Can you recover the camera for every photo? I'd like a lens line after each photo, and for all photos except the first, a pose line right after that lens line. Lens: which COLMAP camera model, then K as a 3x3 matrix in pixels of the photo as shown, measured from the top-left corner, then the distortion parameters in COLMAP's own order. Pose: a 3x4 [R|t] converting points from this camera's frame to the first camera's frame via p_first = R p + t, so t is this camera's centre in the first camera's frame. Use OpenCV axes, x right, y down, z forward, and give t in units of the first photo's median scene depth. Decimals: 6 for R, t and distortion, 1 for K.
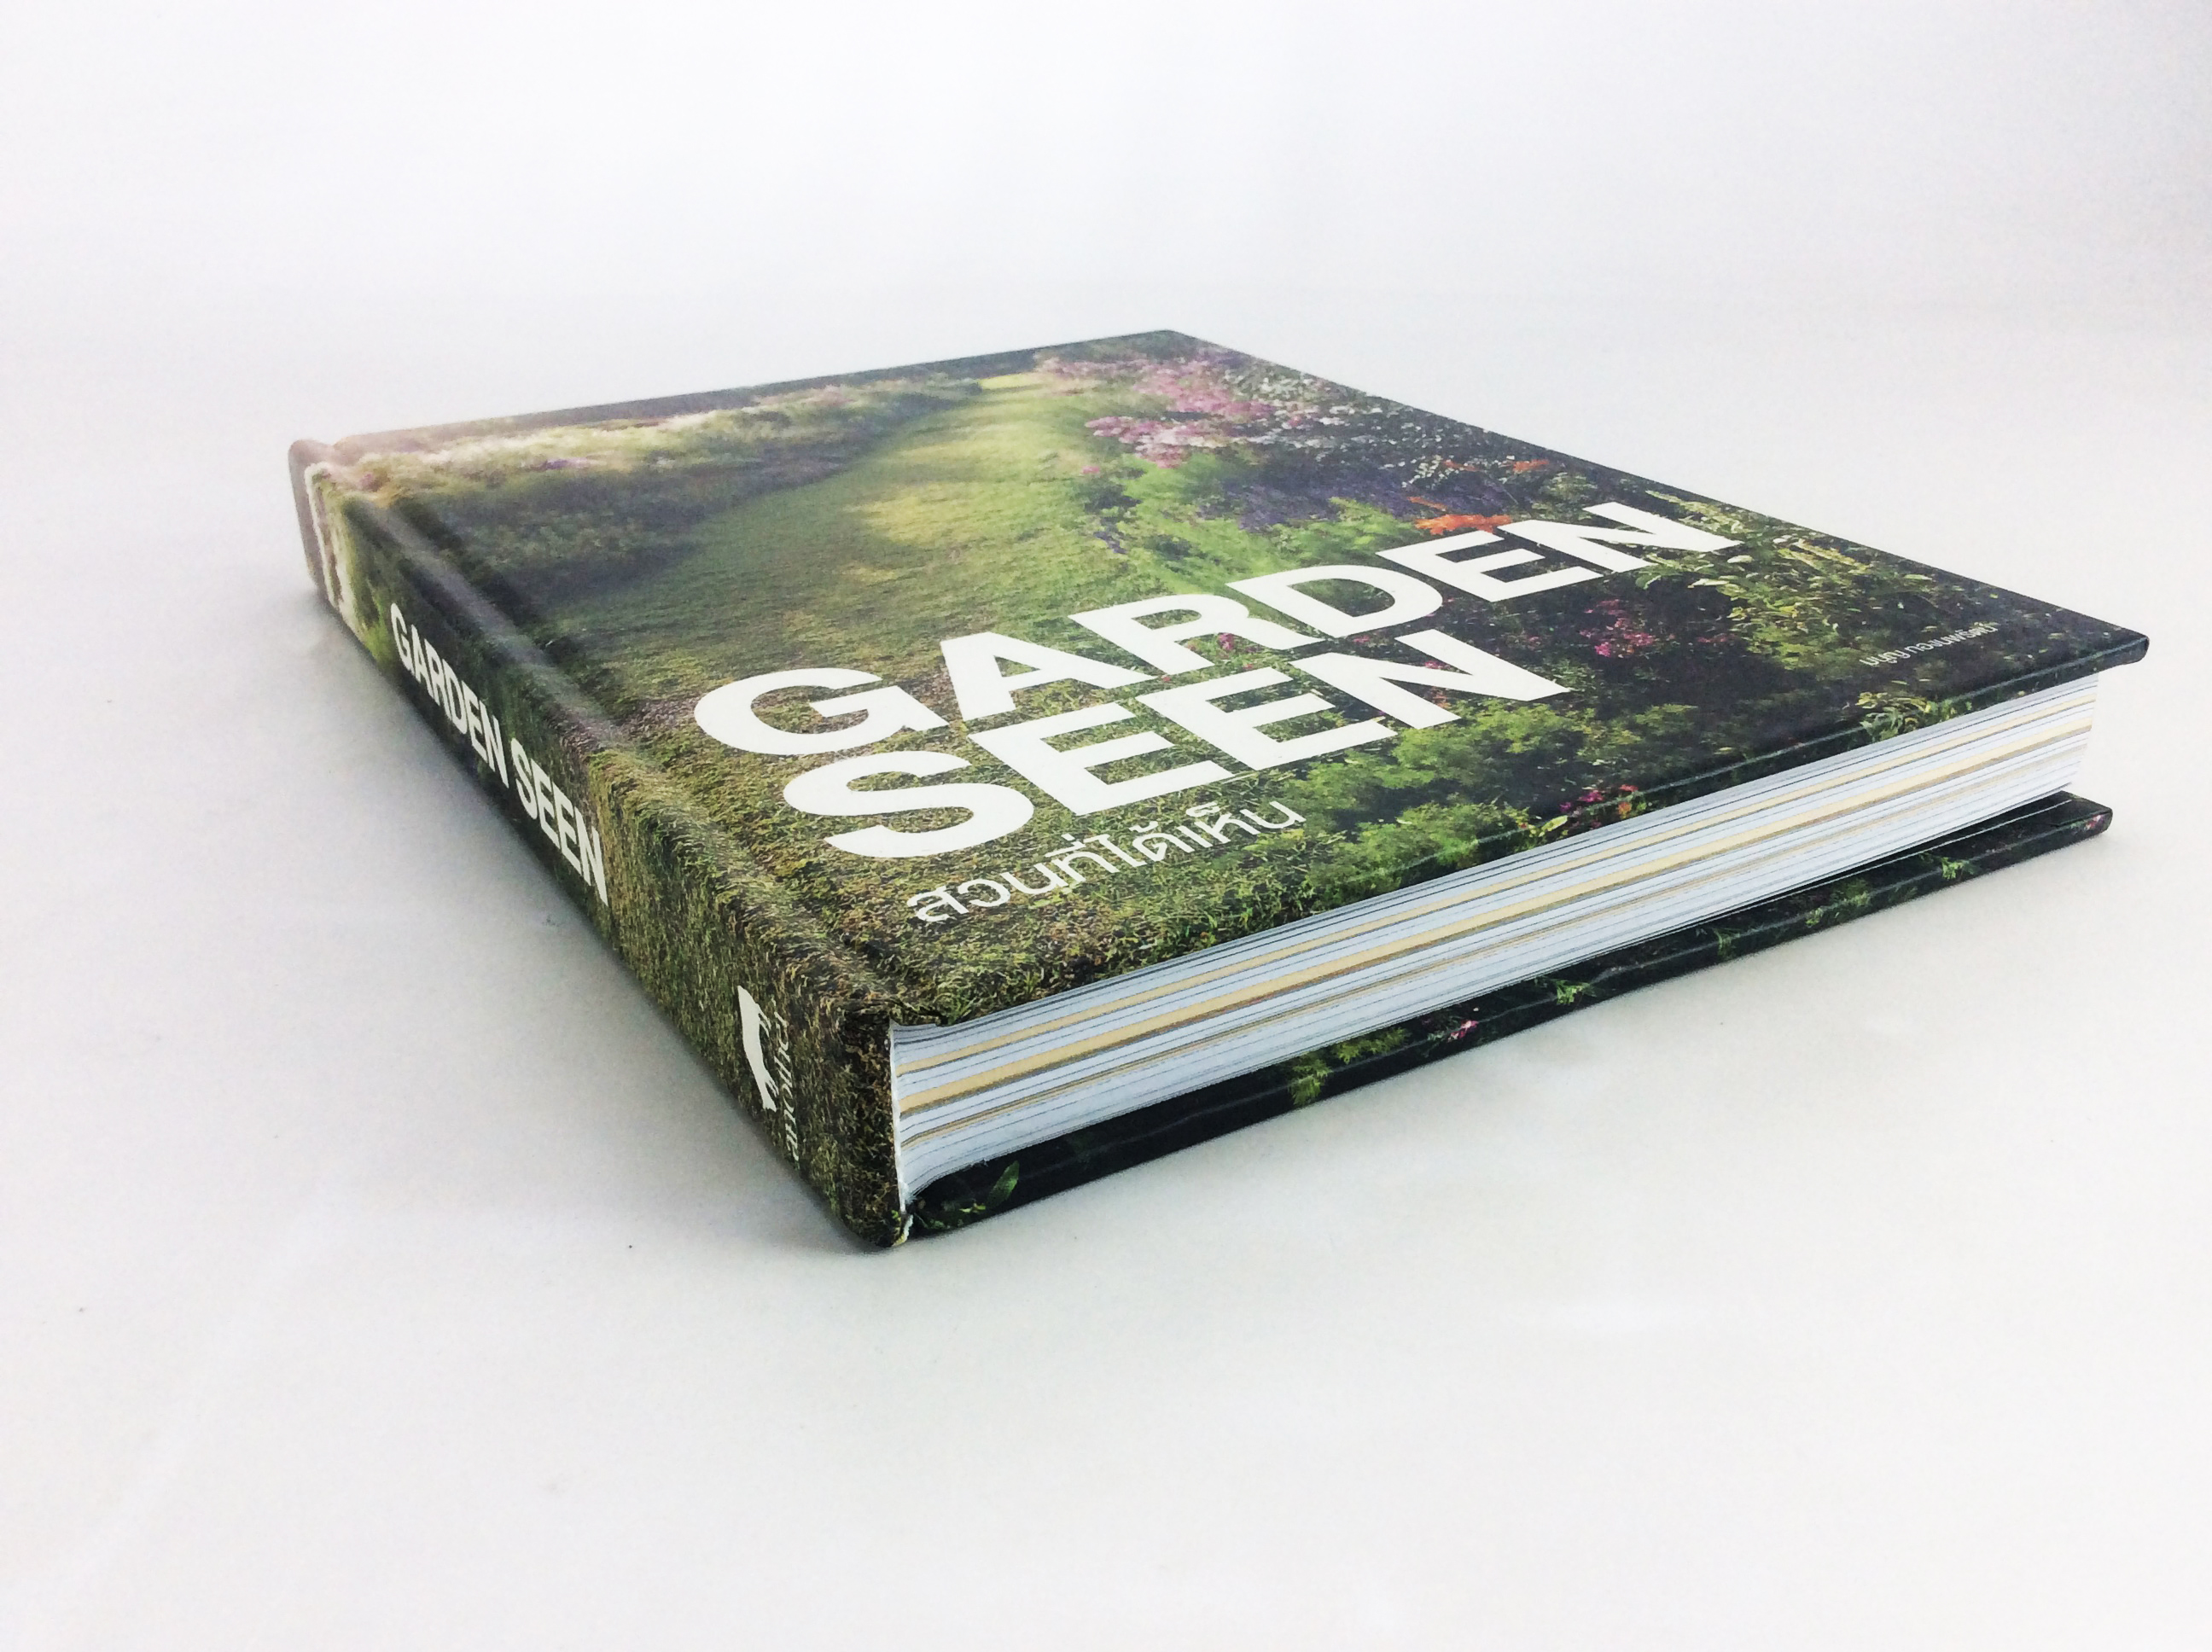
lens RADIAL K [[2061.0, 0, 1105.3], [0, 2061.0, 825.5], [0, 0, 1]] dist [-0.022735, 0.000000]
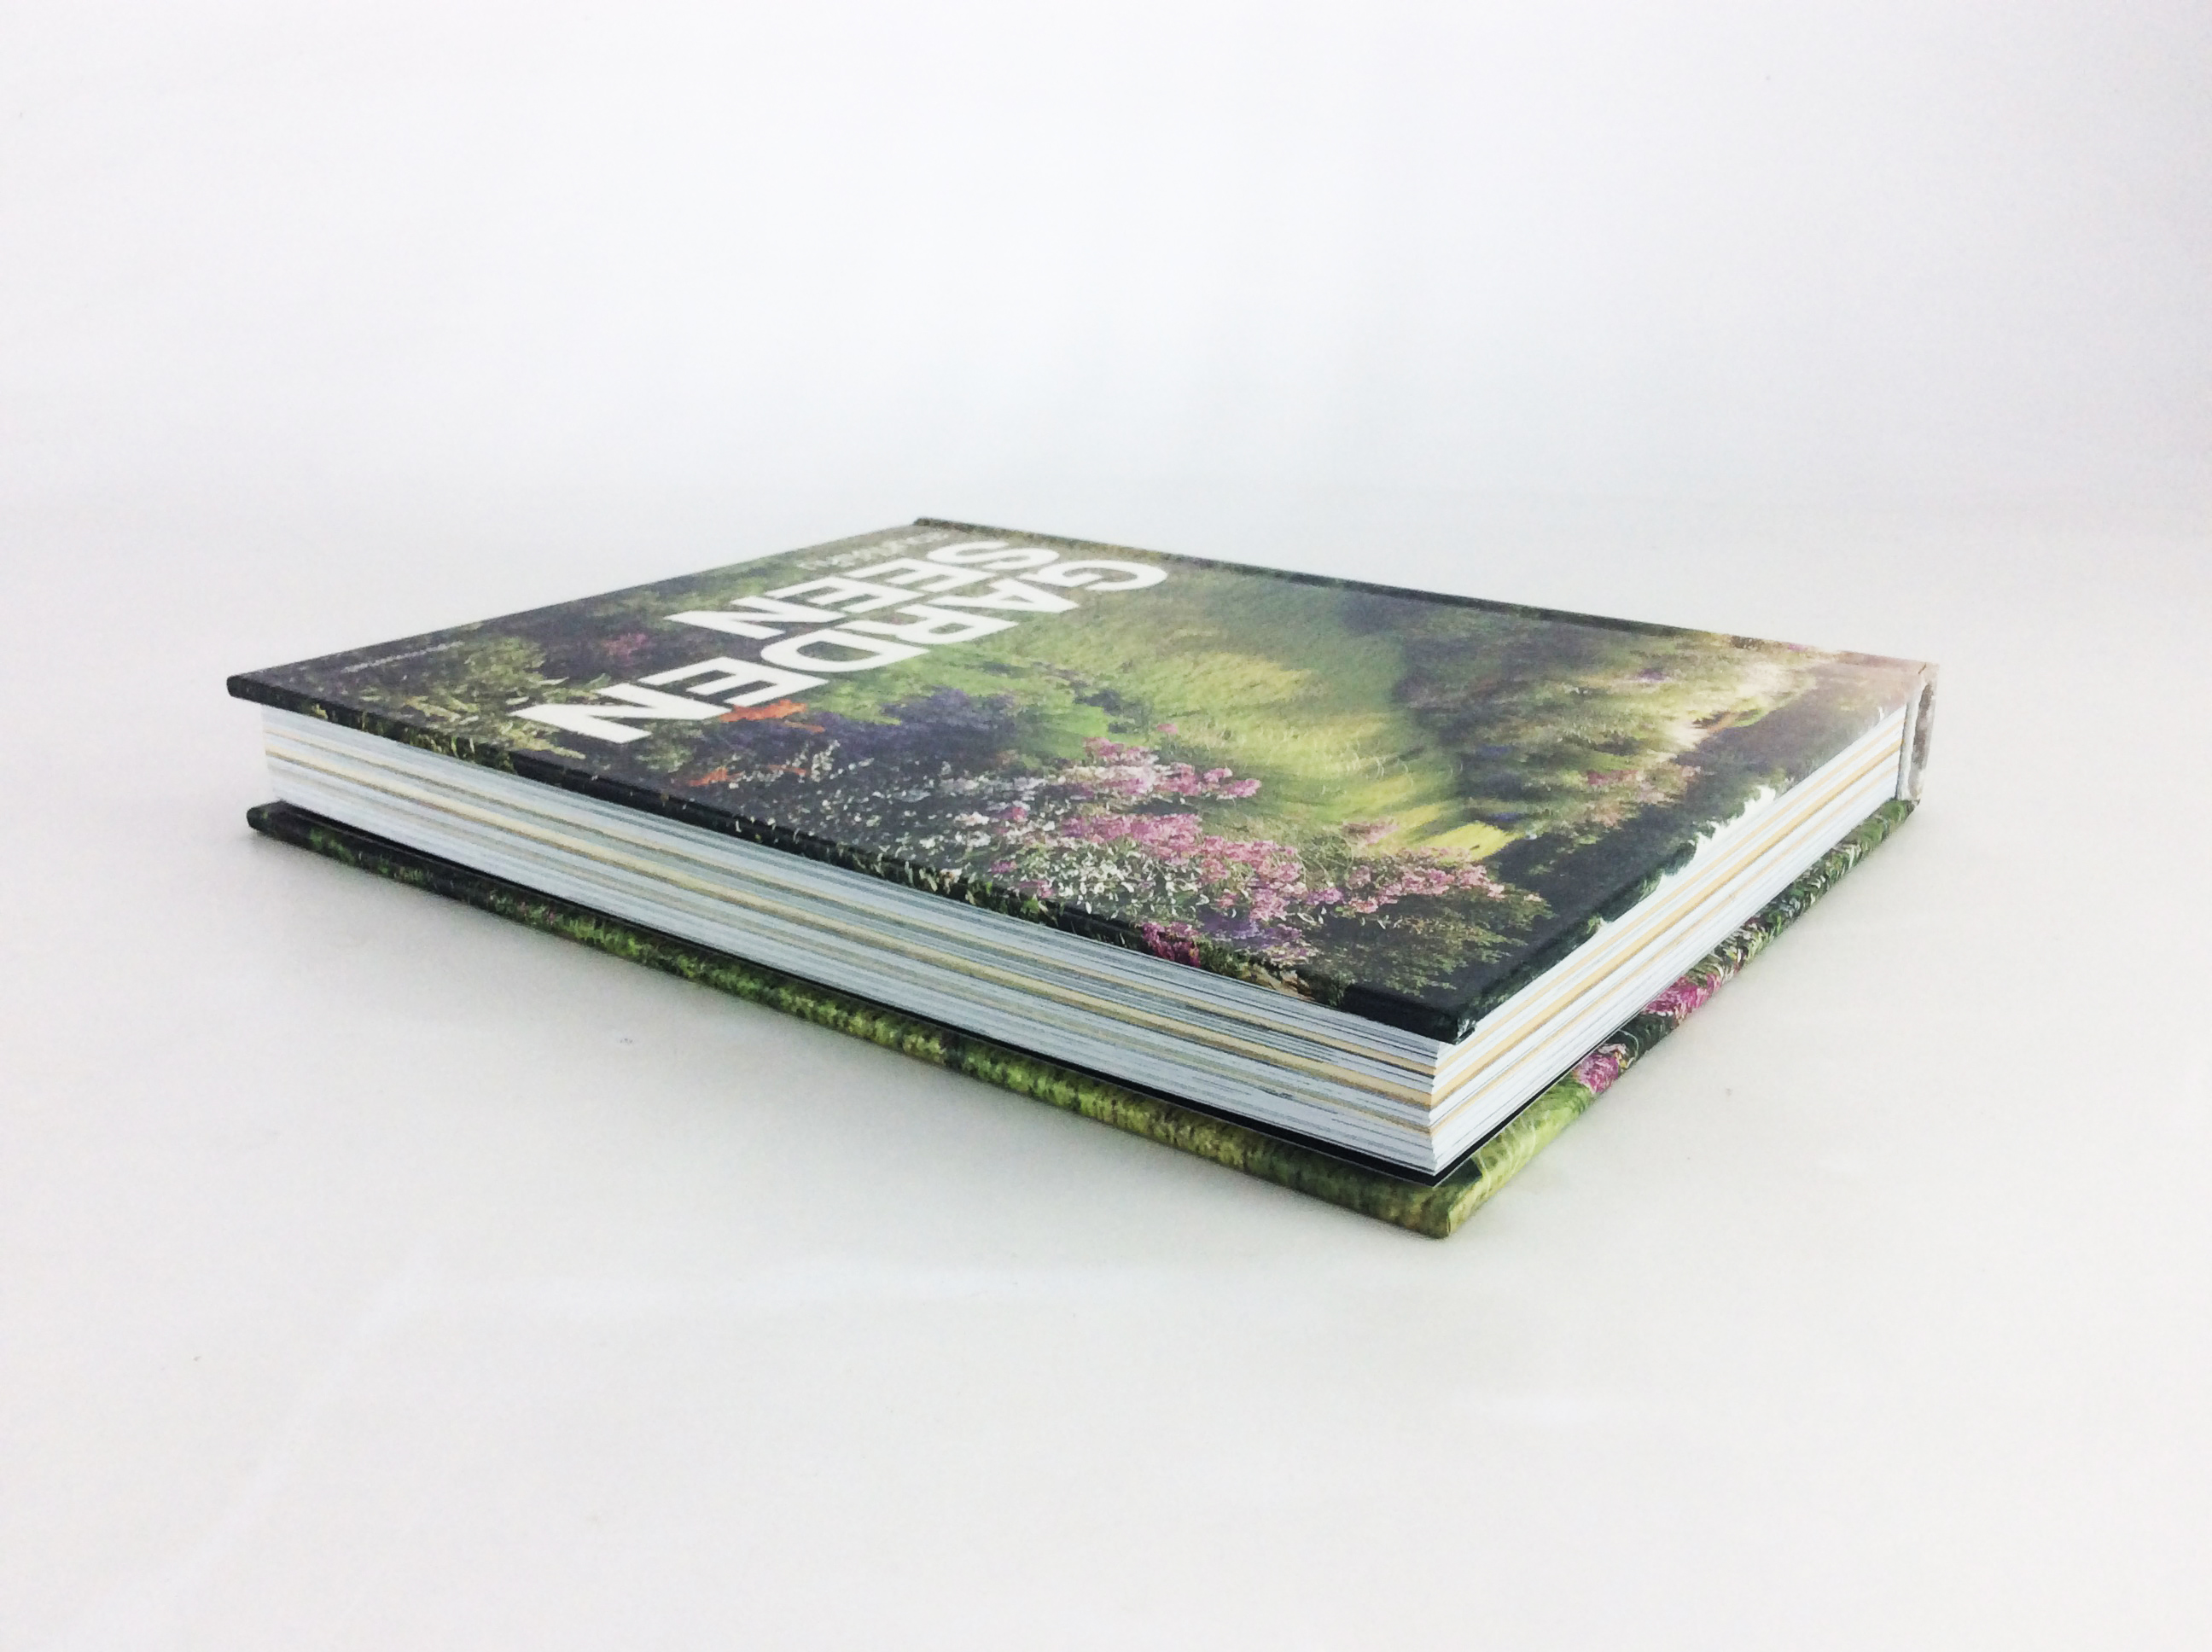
lens RADIAL K [[2061.0, 0, 1106.2], [0, 2061.0, 825.8], [0, 0, 1]] dist [-0.022735, 0.000000]
pose [[-0.919934, 0.141429, -0.365676, 0.413916], [-0.158677, 0.718578, 0.677102, -0.865284], [0.358529, 0.680914, -0.638603, 1.804868]]
